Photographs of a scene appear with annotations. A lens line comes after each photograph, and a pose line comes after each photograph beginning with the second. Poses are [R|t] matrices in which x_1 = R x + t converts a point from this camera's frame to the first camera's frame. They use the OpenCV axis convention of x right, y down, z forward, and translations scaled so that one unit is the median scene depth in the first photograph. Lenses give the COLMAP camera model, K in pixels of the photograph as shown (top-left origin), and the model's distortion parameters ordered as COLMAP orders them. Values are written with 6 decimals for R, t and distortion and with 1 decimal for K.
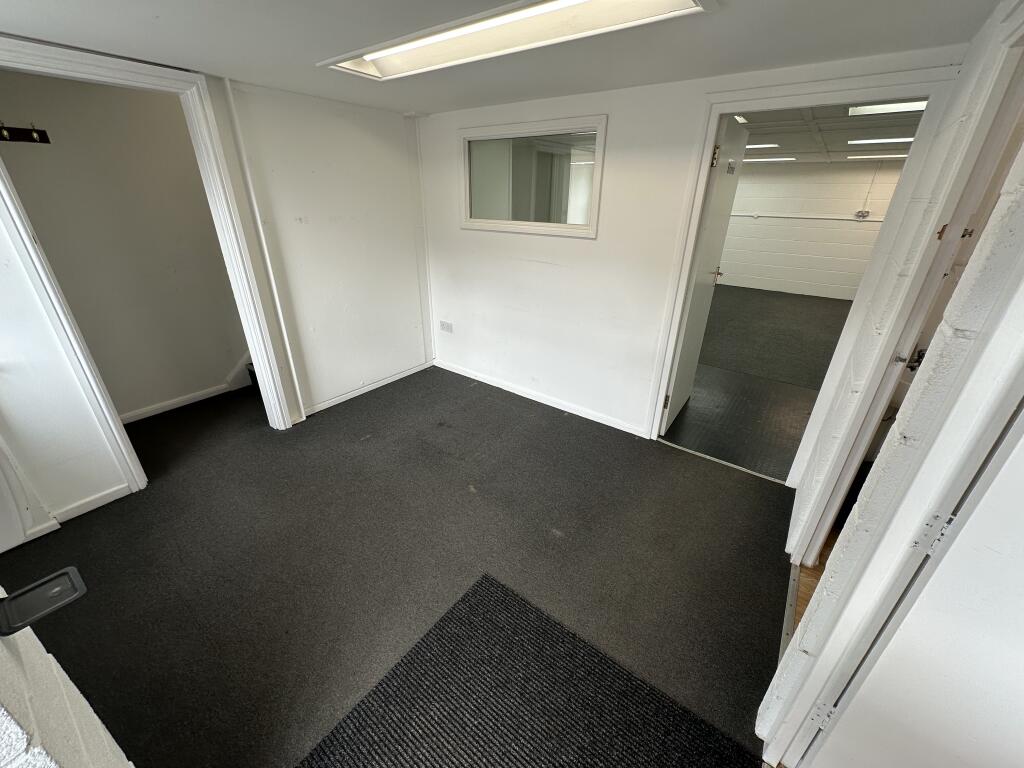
lens RADIAL K [[408.1, 0, 511.5], [0, 408.1, 383.4], [0, 0, 1]] dist [-0.012465, -0.000084]
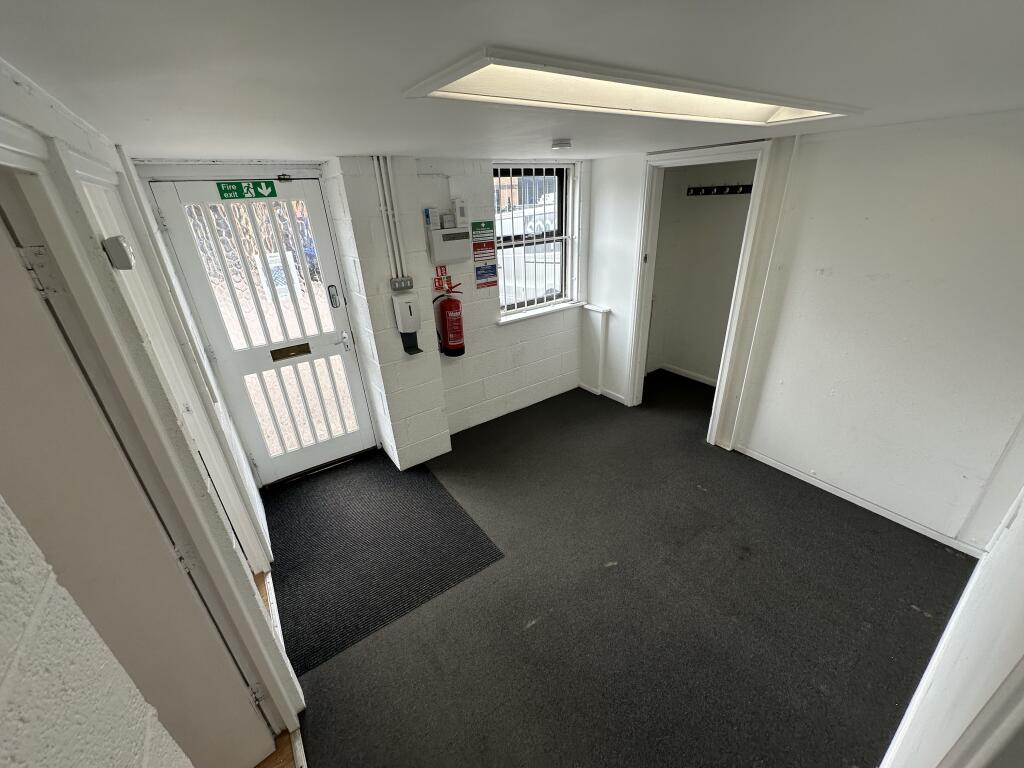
lens RADIAL K [[408.1, 0, 512.6], [0, 408.1, 384.8], [0, 0, 1]] dist [-0.012465, -0.000084]
pose [[-0.295752, 0.405094, -0.865118, 0.542143], [-0.366567, 0.788173, 0.494380, -0.396106], [0.882133, 0.463338, -0.084610, 0.595130]]
